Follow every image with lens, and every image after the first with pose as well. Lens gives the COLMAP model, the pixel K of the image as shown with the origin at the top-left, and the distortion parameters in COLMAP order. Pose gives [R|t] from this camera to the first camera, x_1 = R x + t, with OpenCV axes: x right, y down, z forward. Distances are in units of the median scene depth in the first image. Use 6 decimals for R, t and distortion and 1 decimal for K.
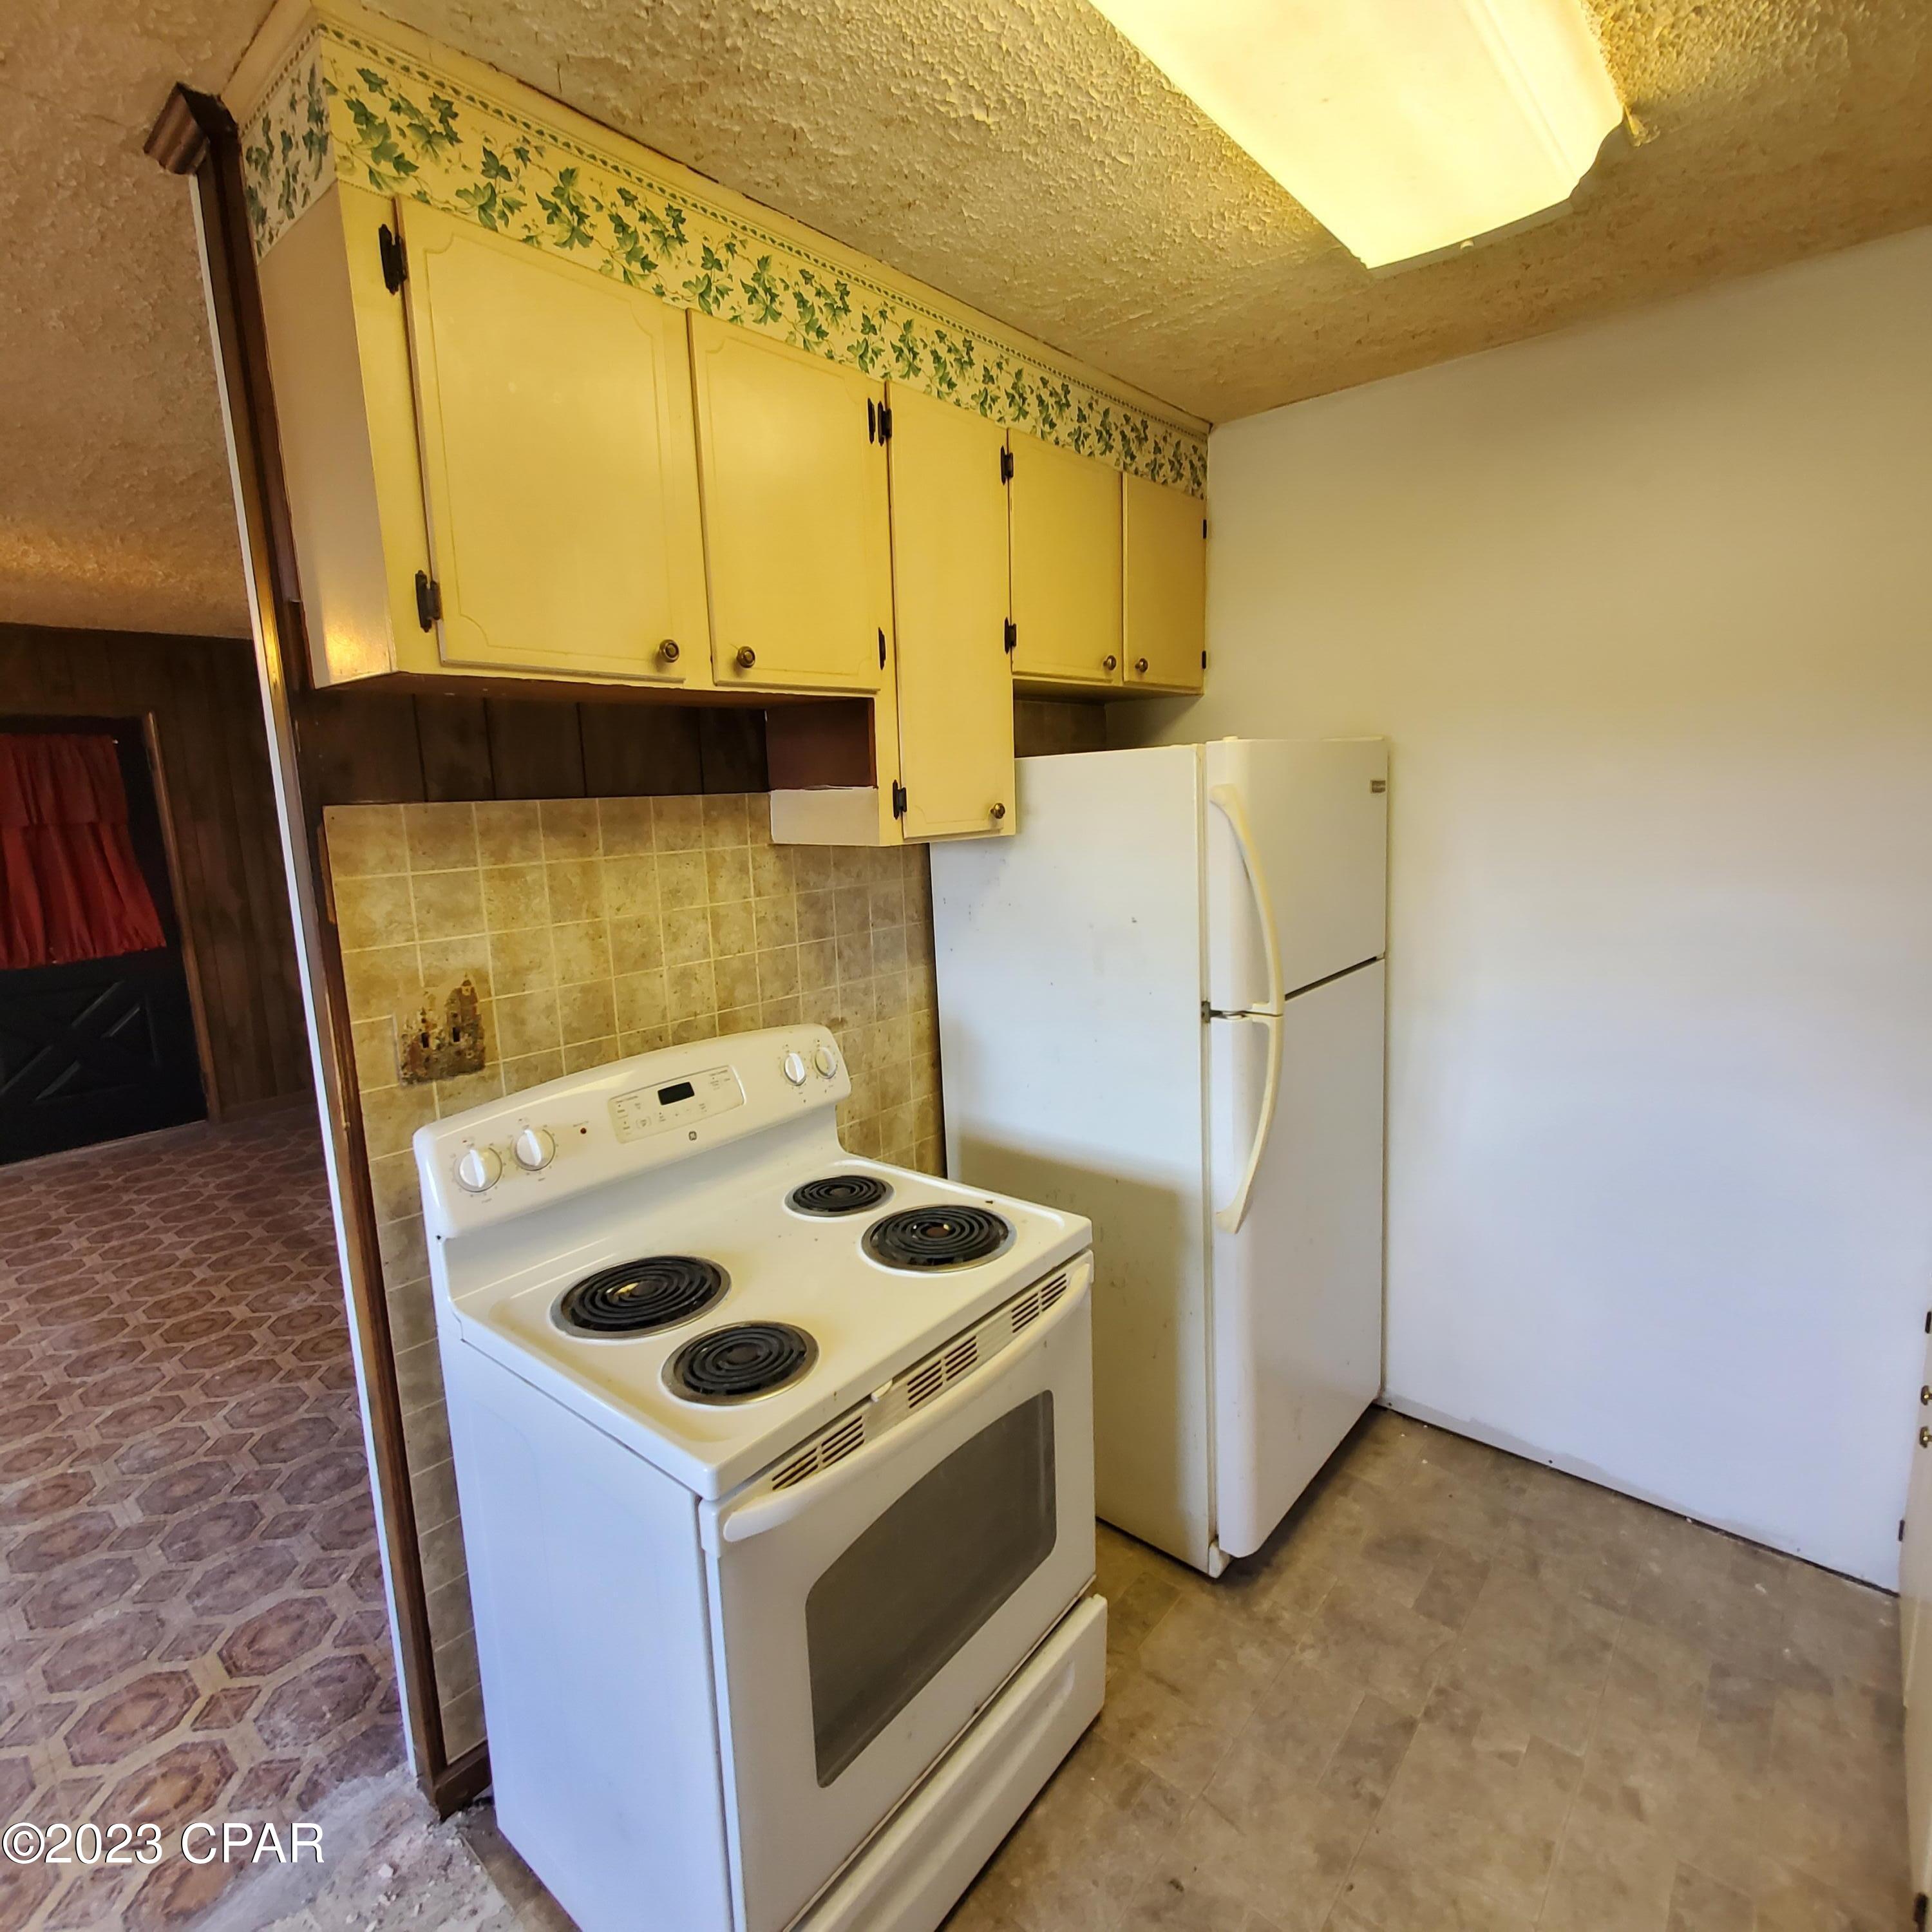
lens RADIAL K [[1020.9, 0, 962.7], [0, 1020.9, 959.5], [0, 0, 1]] dist [0.004524, -0.000168]
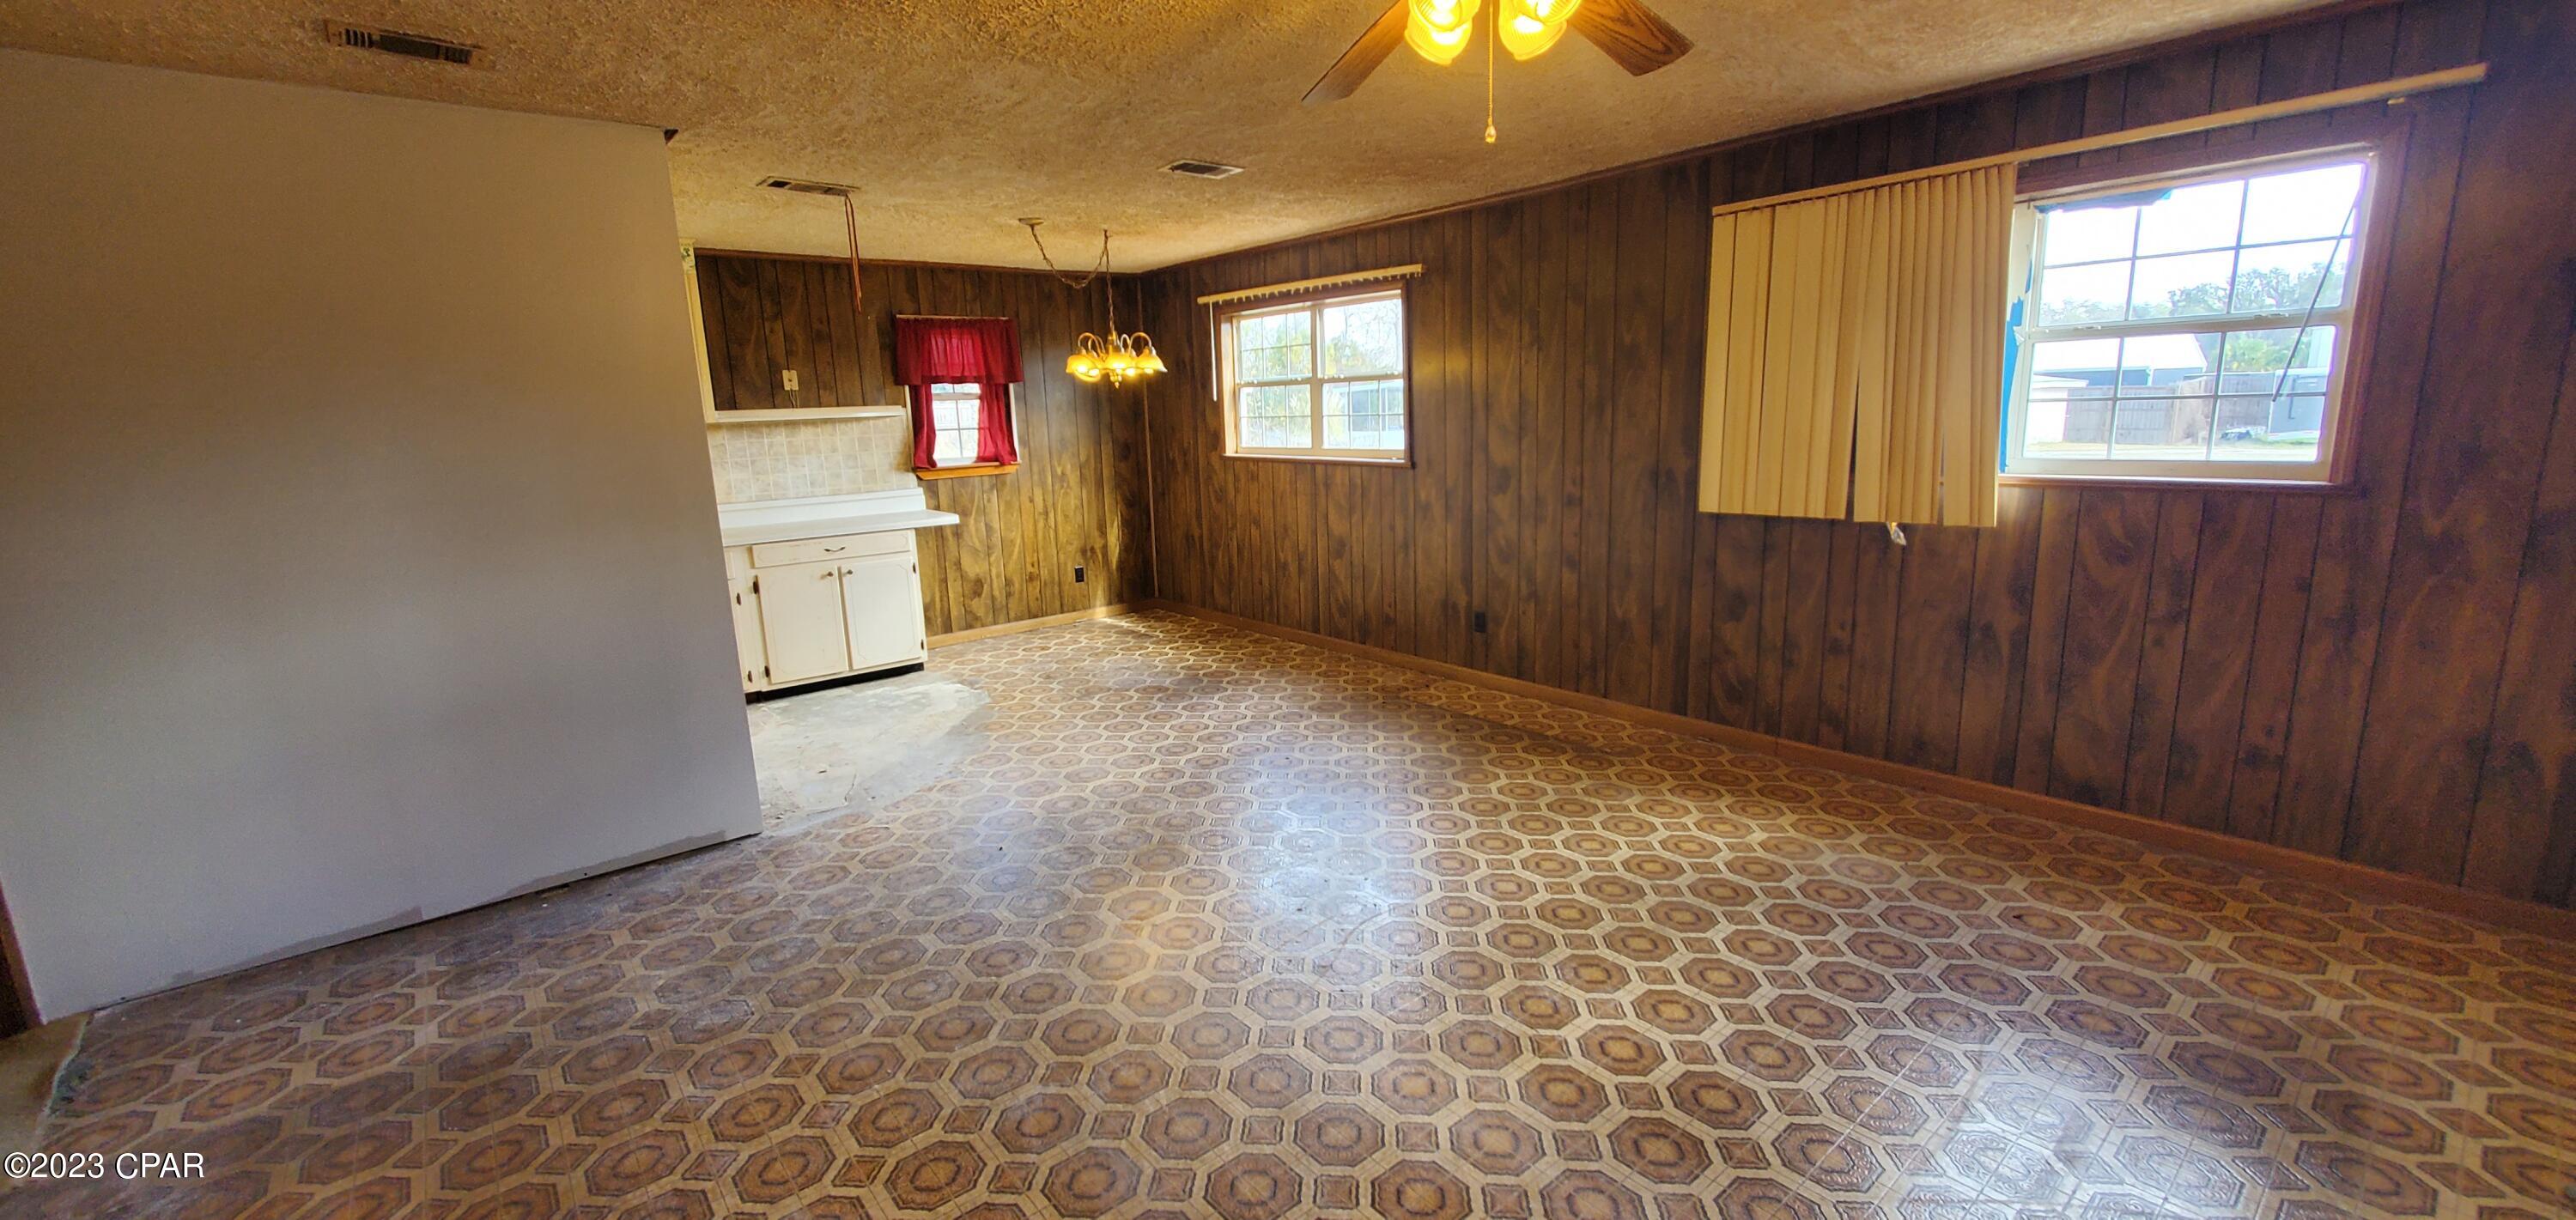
lens RADIAL K [[1033.5, 0, 1284.5], [0, 1033.5, 606.9], [0, 0, 1]] dist [0.001592, -0.000101]
pose [[-0.984269, 0.026983, 0.174604, -1.163626], [0.087296, 0.933482, 0.347838, -0.190005], [-0.153604, 0.357608, -0.921153, 1.540962]]
